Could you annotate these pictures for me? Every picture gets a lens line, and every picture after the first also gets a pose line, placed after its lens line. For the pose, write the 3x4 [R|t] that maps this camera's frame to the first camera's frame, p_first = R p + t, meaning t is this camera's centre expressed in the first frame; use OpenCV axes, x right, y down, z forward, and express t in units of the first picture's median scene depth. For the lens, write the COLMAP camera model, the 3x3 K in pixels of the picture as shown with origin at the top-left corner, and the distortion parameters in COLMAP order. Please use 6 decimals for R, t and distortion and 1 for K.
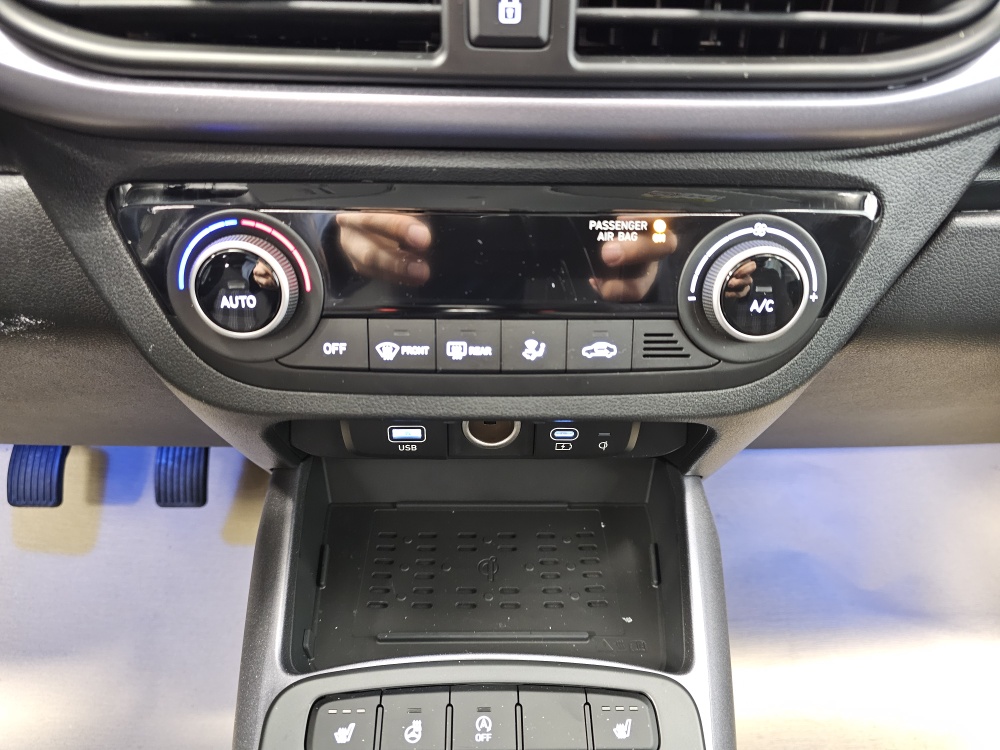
lens RADIAL K [[657.5, 0, 498.7], [0, 657.5, 370.2], [0, 0, 1]] dist [0.051995, -0.058620]
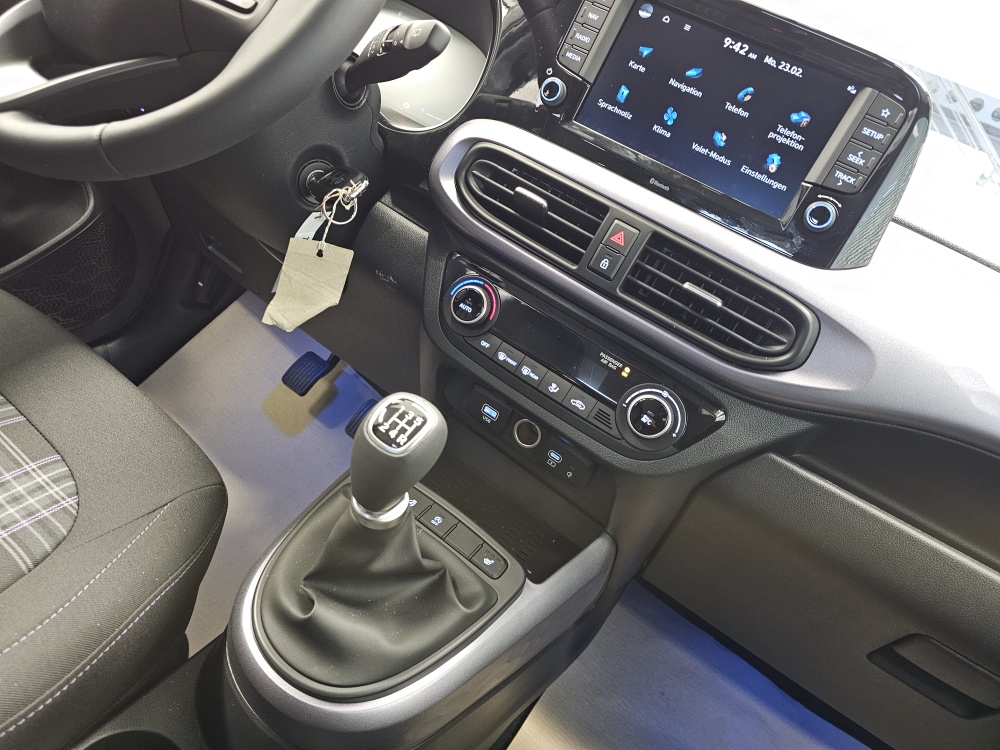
lens RADIAL K [[730.3, 0, 498.2], [0, 730.3, 375.4], [0, 0, 1]] dist [0.010395, 0.002519]
pose [[0.790250, 0.501811, -0.351697, 0.764815], [-0.580816, 0.796331, -0.168845, 0.468961], [0.195339, 0.337701, 0.920761, -1.363602]]
